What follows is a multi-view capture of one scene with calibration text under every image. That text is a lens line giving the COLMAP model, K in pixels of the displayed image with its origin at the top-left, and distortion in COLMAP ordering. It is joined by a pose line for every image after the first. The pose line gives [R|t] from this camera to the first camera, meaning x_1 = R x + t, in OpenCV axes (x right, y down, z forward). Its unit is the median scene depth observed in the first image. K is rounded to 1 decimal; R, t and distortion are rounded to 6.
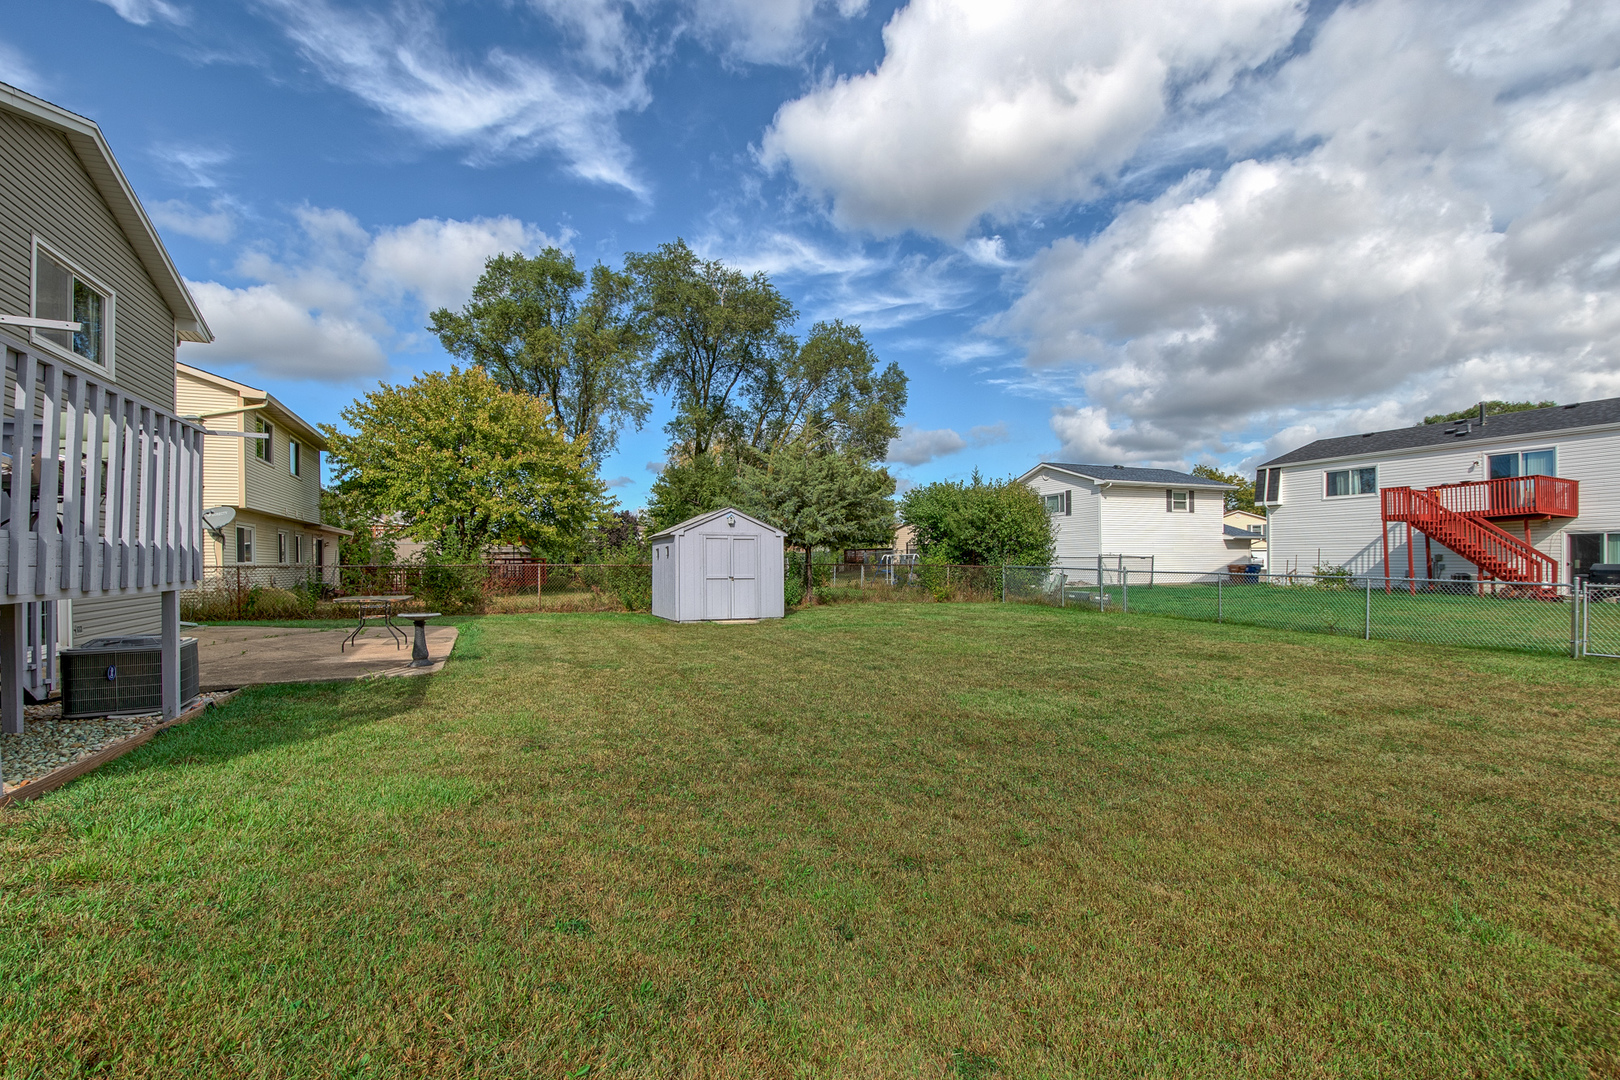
lens RADIAL K [[723.6, 0, 803.5], [0, 723.6, 541.8], [0, 0, 1]] dist [0.013647, -0.000599]
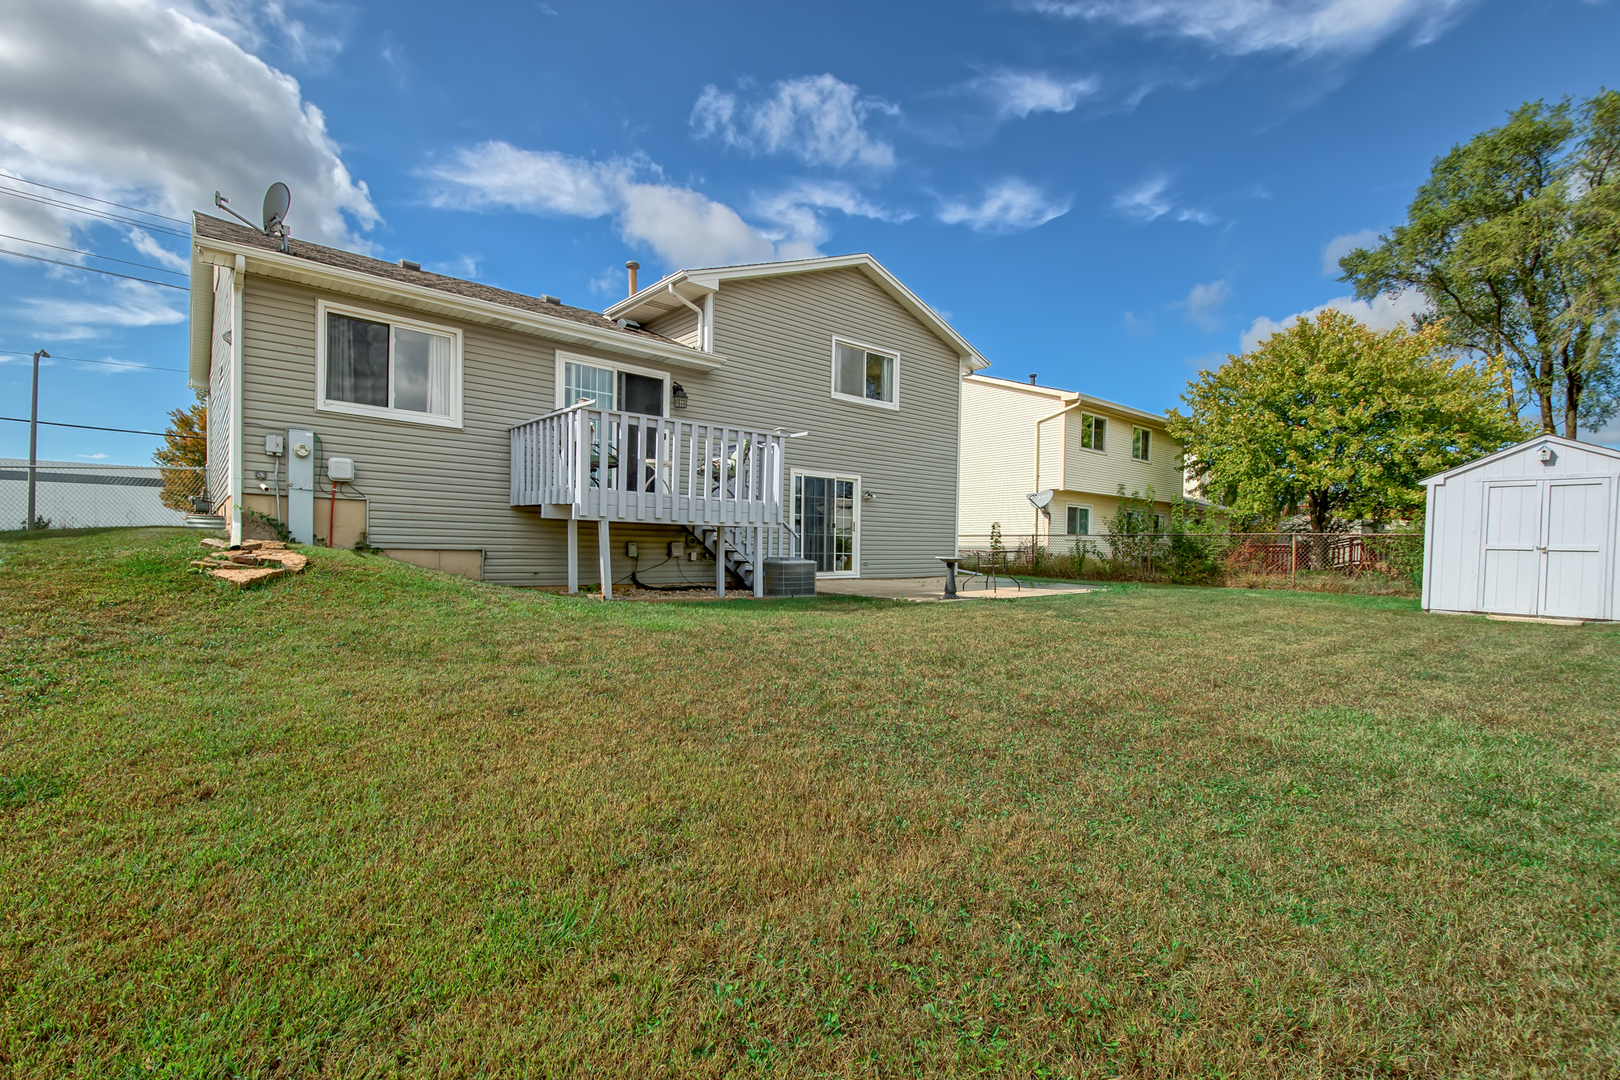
lens RADIAL K [[723.6, 0, 806.8], [0, 723.6, 548.1], [0, 0, 1]] dist [0.013647, -0.000599]
pose [[0.293643, 0.009081, -0.955872, 0.287397], [0.013136, 0.999822, 0.013534, 0.030534], [0.955825, -0.016531, 0.293472, 0.213020]]
